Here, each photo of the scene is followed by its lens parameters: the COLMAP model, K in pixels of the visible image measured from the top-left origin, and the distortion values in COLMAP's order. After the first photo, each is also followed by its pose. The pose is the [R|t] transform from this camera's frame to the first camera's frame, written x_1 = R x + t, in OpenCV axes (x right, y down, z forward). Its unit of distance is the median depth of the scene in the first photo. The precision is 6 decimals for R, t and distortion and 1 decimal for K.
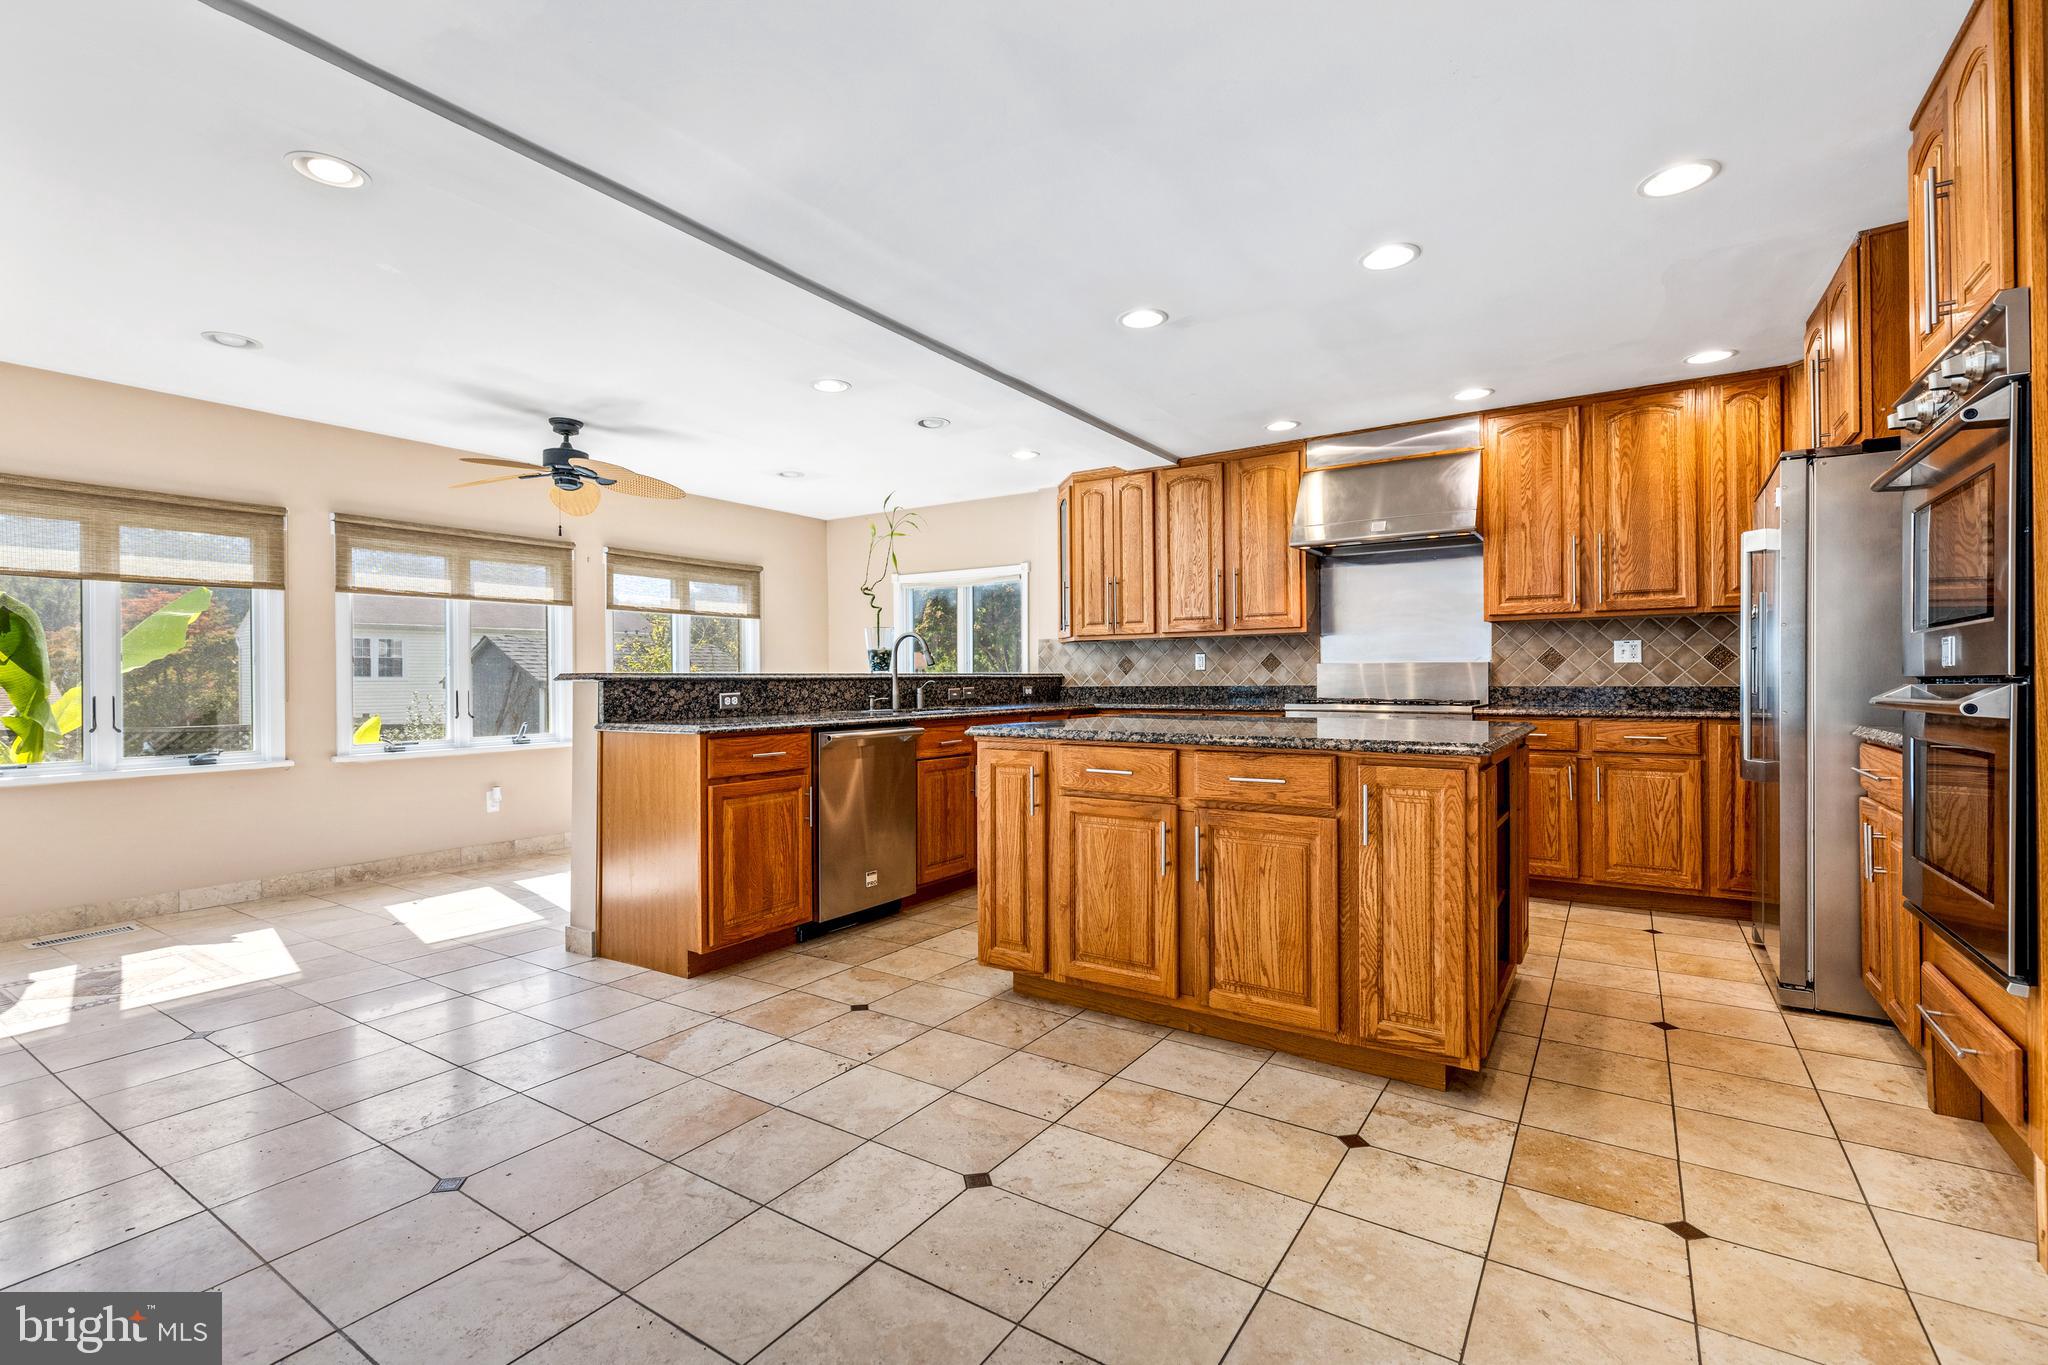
lens RADIAL K [[925.0, 0, 1031.4], [0, 925.0, 678.2], [0, 0, 1]] dist [0.006552, -0.000659]
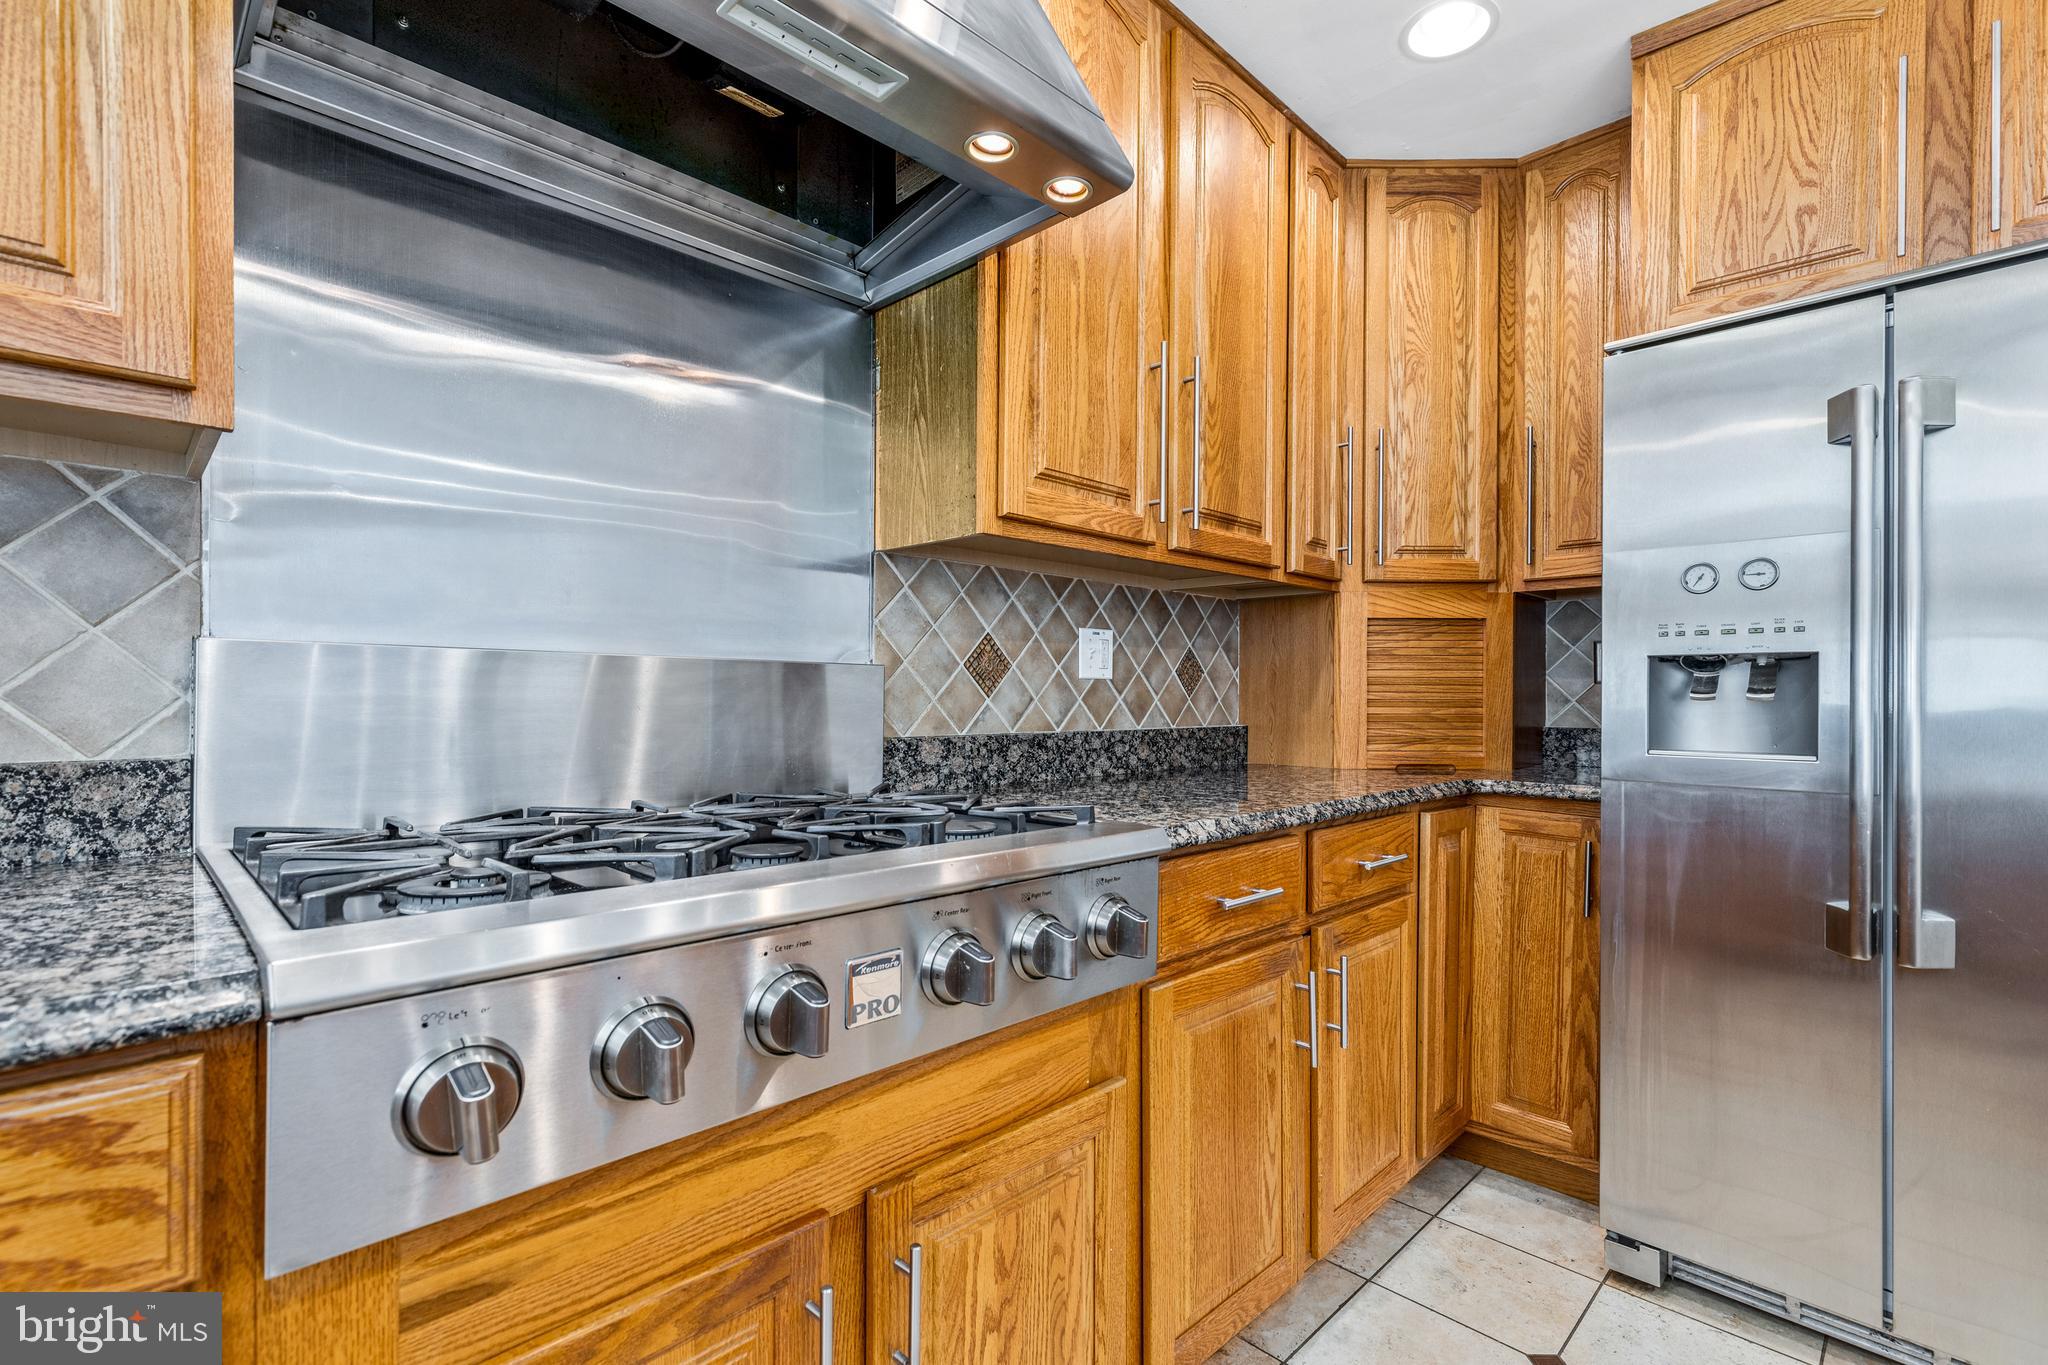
lens RADIAL K [[925.0, 0, 1023.4], [0, 925.0, 694.9], [0, 0, 1]] dist [0.006552, -0.000659]
pose [[0.220612, 0.009245, 0.975318, 0.197239], [-0.005742, 0.999950, -0.008180, -0.004806], [-0.975345, -0.003795, 0.220654, 0.949006]]
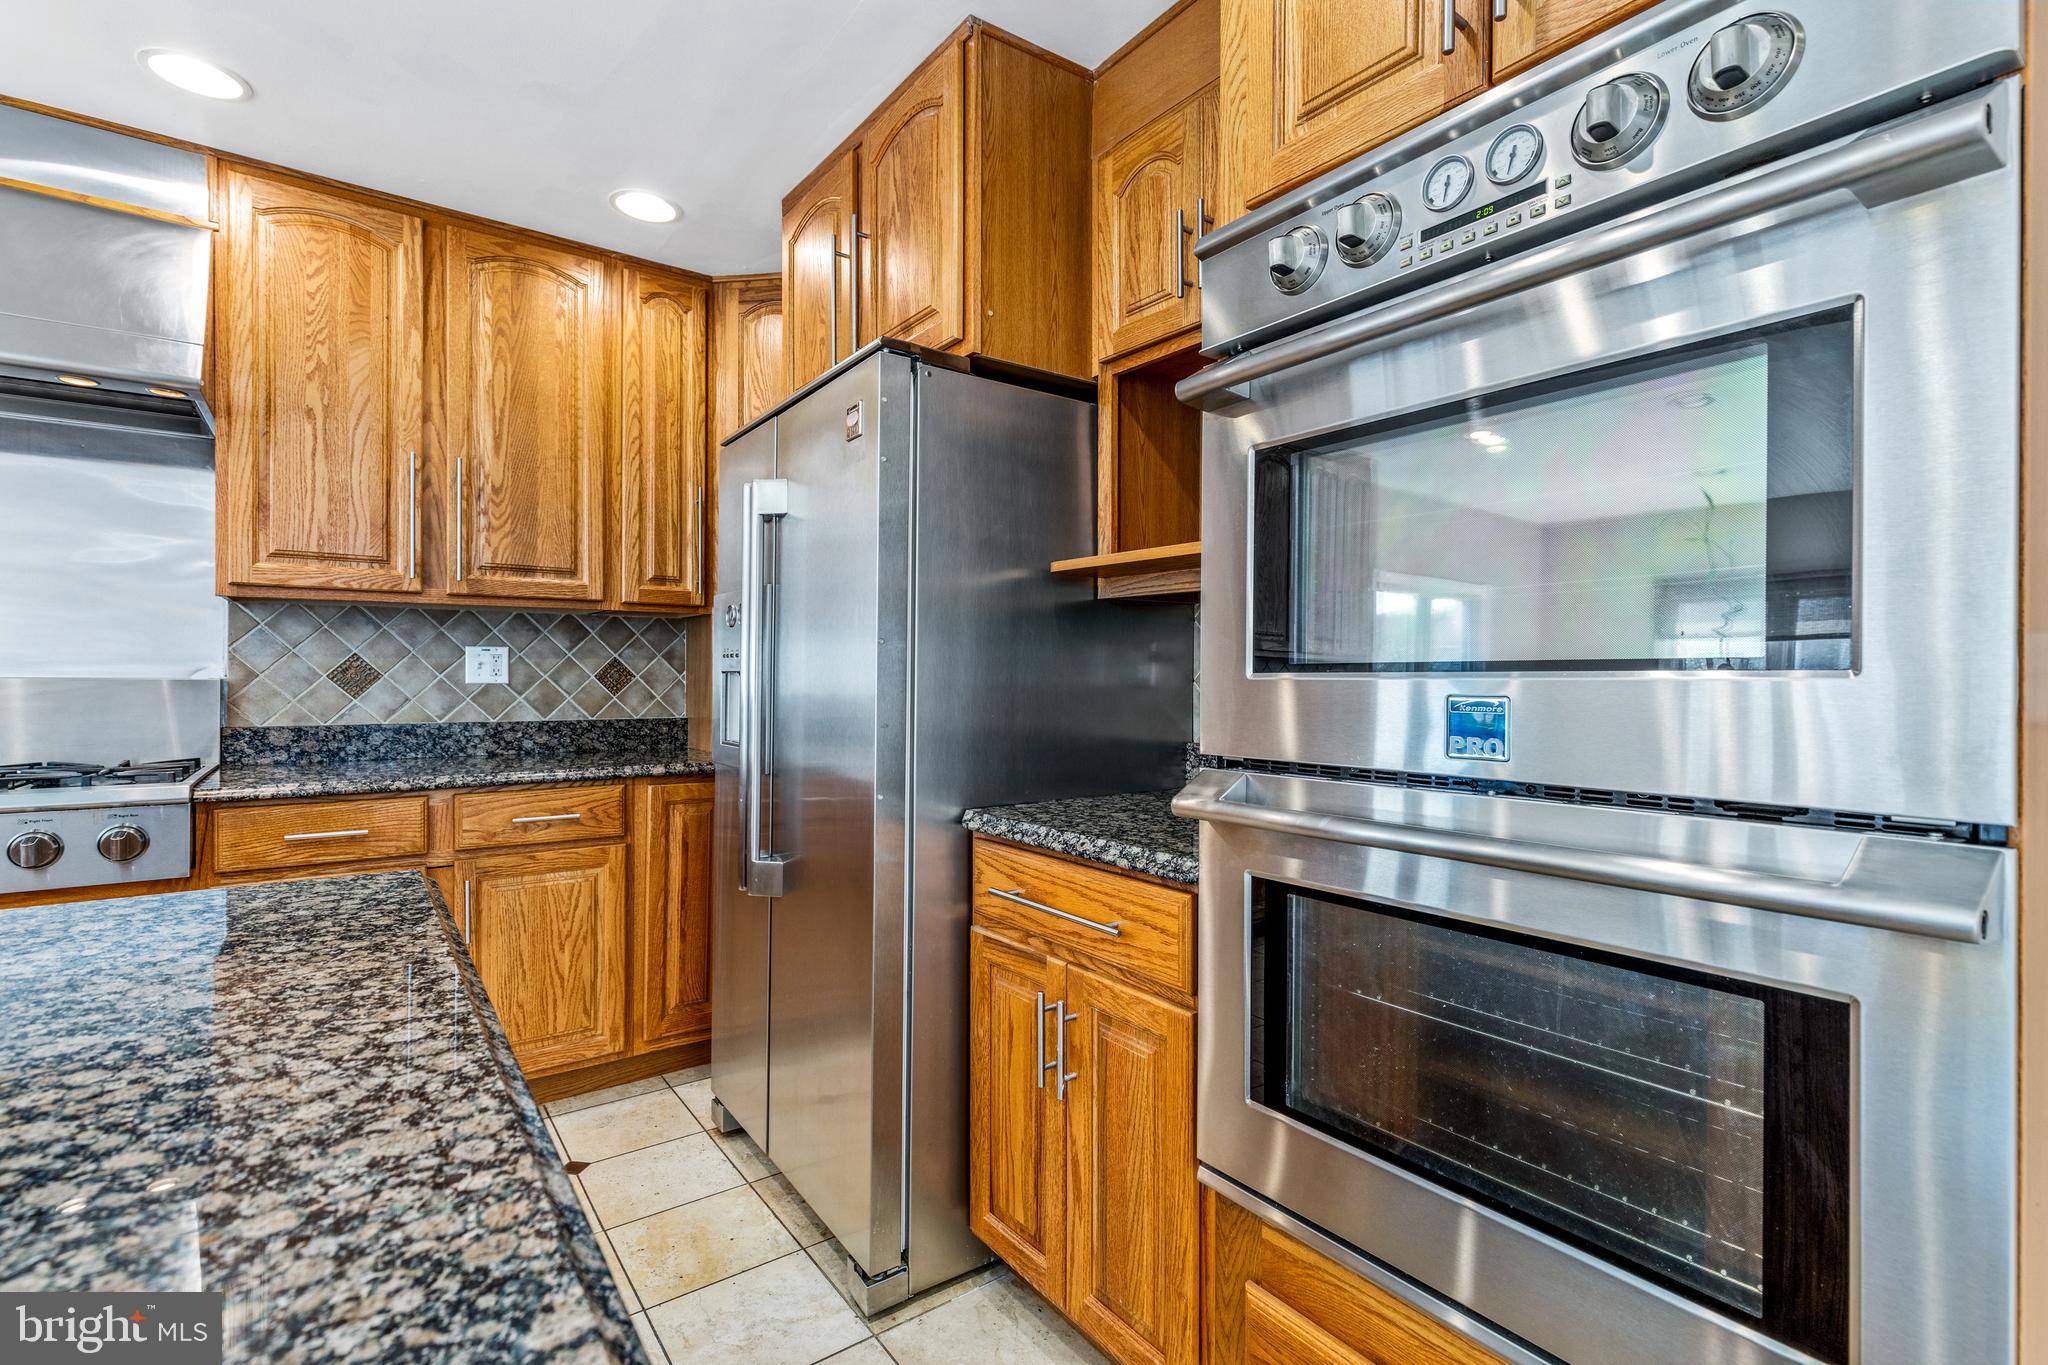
lens RADIAL K [[925.0, 0, 1003.1], [0, 925.0, 675.3], [0, 0, 1]] dist [0.006552, -0.000659]
pose [[0.372903, 0.009331, 0.927824, 0.203539], [-0.005905, 0.999953, -0.007683, -0.019541], [-0.927852, -0.002614, 0.372940, 0.460418]]
